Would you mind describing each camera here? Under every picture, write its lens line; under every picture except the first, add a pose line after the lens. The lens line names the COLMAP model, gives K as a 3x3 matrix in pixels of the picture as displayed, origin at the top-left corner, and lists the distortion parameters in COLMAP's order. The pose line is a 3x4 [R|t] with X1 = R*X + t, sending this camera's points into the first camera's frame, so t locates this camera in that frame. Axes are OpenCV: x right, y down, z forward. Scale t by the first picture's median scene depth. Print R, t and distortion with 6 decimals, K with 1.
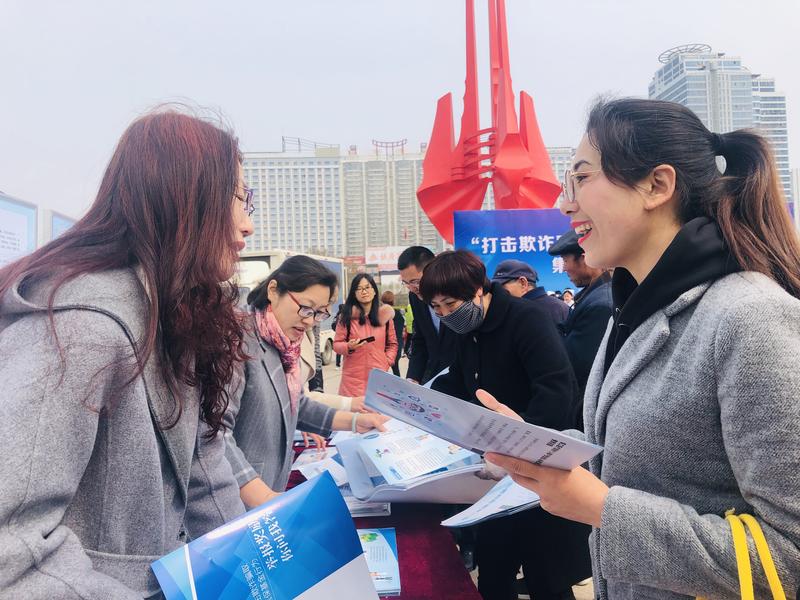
lens RADIAL K [[641.0, 0, 398.7], [0, 641.0, 302.3], [0, 0, 1]] dist [-0.004074, 0.001992]
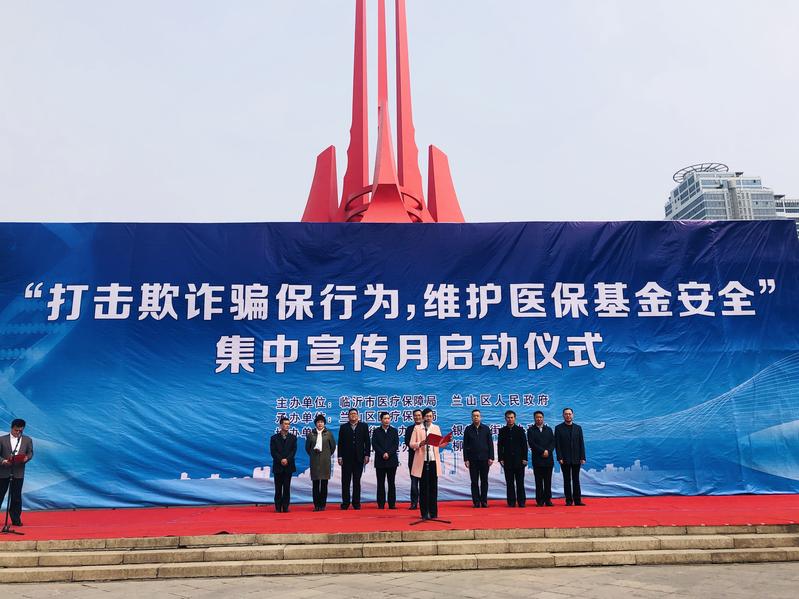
lens RADIAL K [[640.2, 0, 399.6], [0, 640.2, 294.9], [0, 0, 1]] dist [-0.004074, 0.001992]
pose [[0.998350, 0.019891, -0.053868, 0.381821], [-0.030528, 0.978387, -0.204515, -0.013432], [0.048636, 0.205822, 0.977380, 0.592050]]
